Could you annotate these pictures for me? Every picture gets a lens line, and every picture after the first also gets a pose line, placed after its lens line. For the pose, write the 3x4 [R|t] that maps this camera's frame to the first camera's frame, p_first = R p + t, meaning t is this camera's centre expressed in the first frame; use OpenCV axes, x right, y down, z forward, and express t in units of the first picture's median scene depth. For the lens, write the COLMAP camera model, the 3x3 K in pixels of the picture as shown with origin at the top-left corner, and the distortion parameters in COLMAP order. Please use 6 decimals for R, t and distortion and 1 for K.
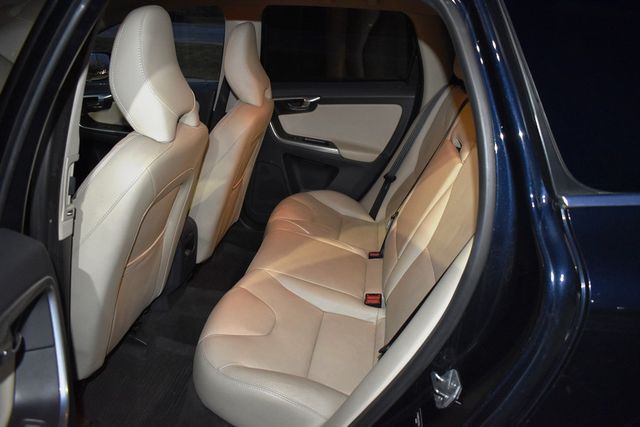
lens RADIAL K [[496.6, 0, 321.0], [0, 496.6, 213.5], [0, 0, 1]] dist [-0.095815, 0.015378]
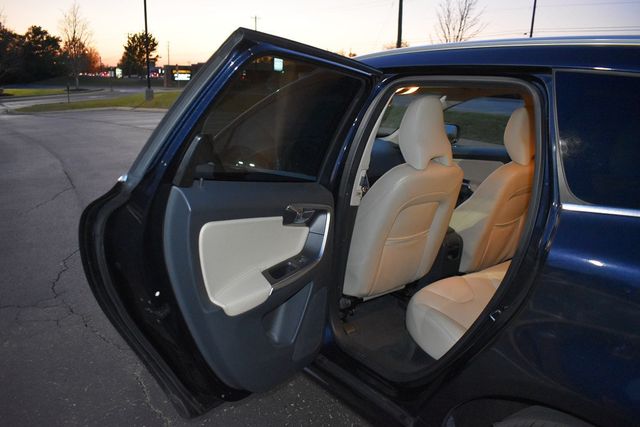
lens RADIAL K [[496.6, 0, 323.0], [0, 496.6, 212.7], [0, 0, 1]] dist [-0.095815, 0.015378]
pose [[0.706260, 0.138820, -0.694209, 0.368300], [-0.245221, 0.967852, -0.055938, 0.100930], [0.664126, 0.209742, 0.717597, -0.258824]]
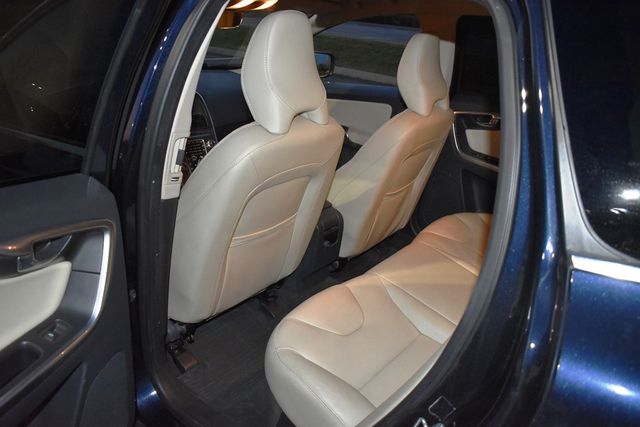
lens RADIAL K [[496.6, 0, 320.5], [0, 496.6, 214.3], [0, 0, 1]] dist [-0.095815, 0.015378]
pose [[0.858345, 0.195142, -0.474514, 0.170362], [-0.203143, 0.978525, 0.034951, -0.013858], [0.471144, 0.066394, 0.879554, 0.042107]]
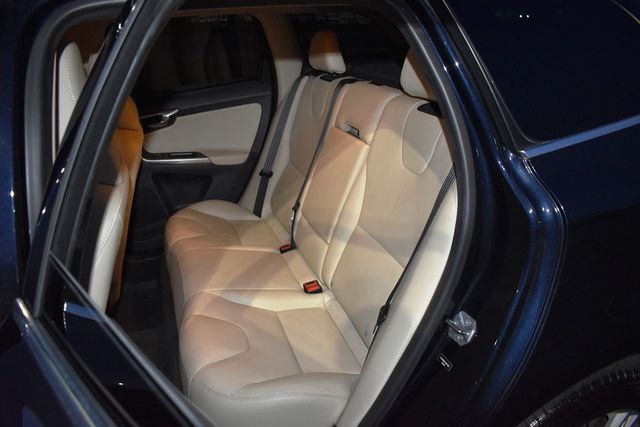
lens RADIAL K [[496.6, 0, 322.5], [0, 496.6, 218.0], [0, 0, 1]] dist [-0.095815, 0.015378]
pose [[0.893163, -0.253564, 0.371438, -0.167856], [0.244557, 0.966956, 0.072035, -0.029568], [-0.377429, 0.026499, 0.925659, 0.001460]]
